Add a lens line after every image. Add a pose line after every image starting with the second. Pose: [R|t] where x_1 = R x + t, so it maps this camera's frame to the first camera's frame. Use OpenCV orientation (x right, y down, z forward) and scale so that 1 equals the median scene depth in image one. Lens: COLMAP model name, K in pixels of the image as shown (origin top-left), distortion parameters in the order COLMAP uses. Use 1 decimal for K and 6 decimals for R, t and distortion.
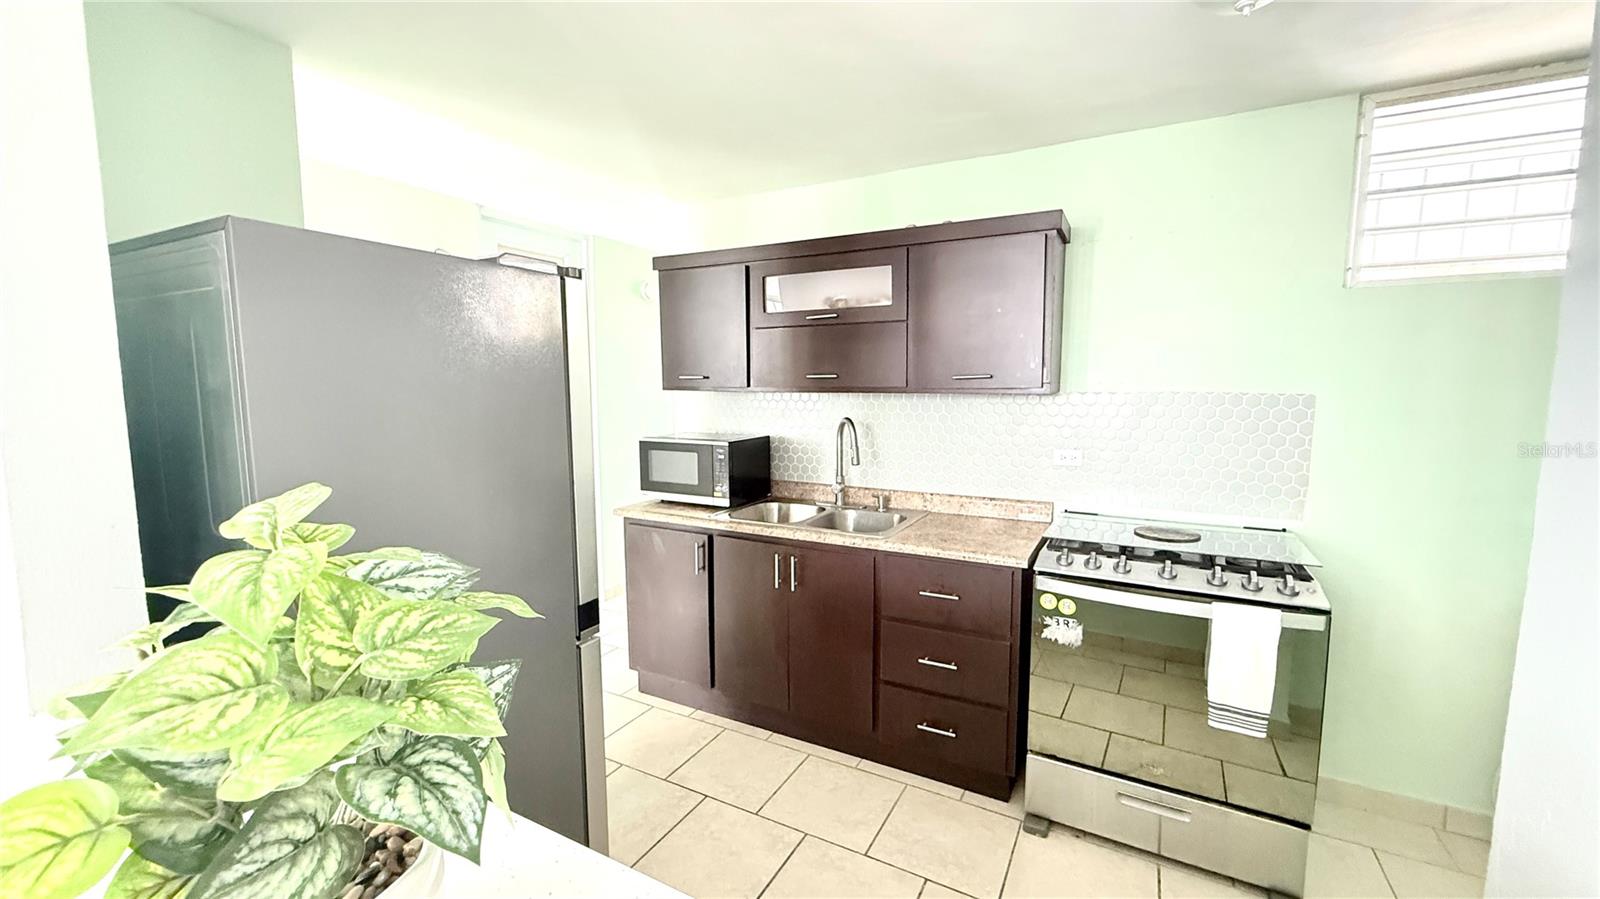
lens RADIAL K [[640.3, 0, 796.4], [0, 640.3, 450.4], [0, 0, 1]] dist [-0.001849, 0.000244]
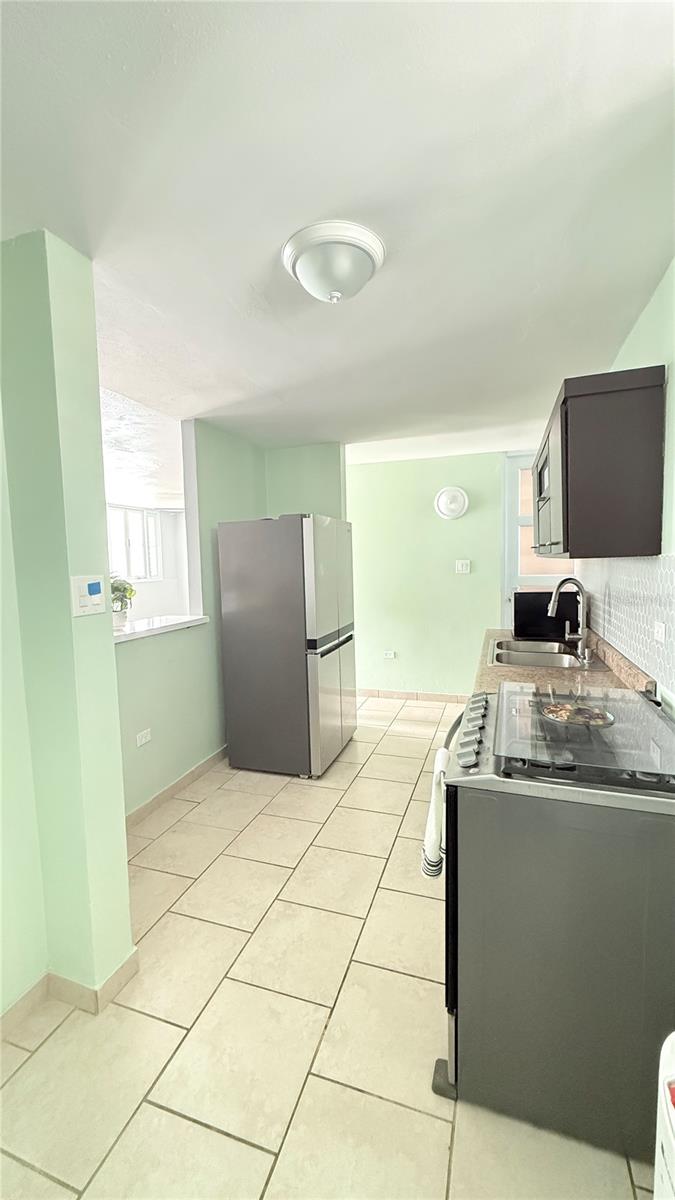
lens RADIAL K [[480.2, 0, 341.4], [0, 480.2, 599.2], [0, 0, 1]] dist [-0.001849, 0.000244]
pose [[0.173200, 0.078175, -0.981779, 0.979835], [-0.080819, 0.994611, 0.064939, -0.039244], [0.981565, 0.068099, 0.178584, 0.459859]]
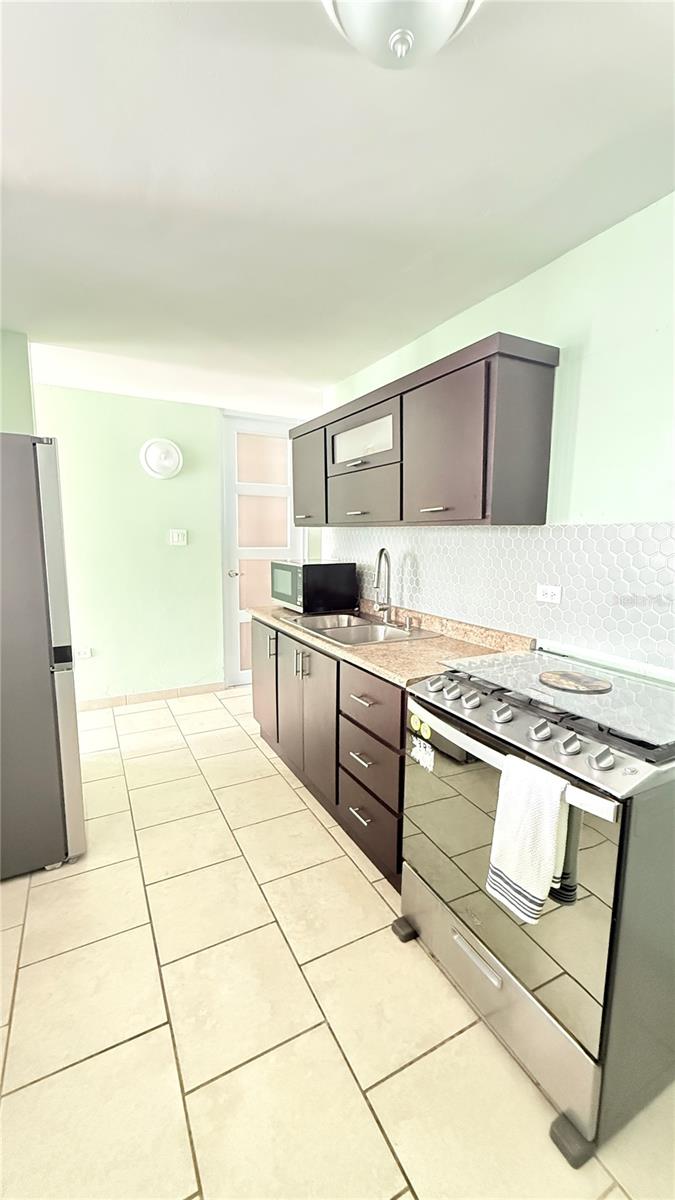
lens RADIAL K [[480.2, 0, 335.1], [0, 480.2, 600.4], [0, 0, 1]] dist [-0.001849, 0.000244]
pose [[0.834355, 0.085610, -0.544538, 0.546675], [-0.068927, 0.996316, 0.051024, 0.006441], [0.546901, -0.005039, 0.837182, 0.220584]]
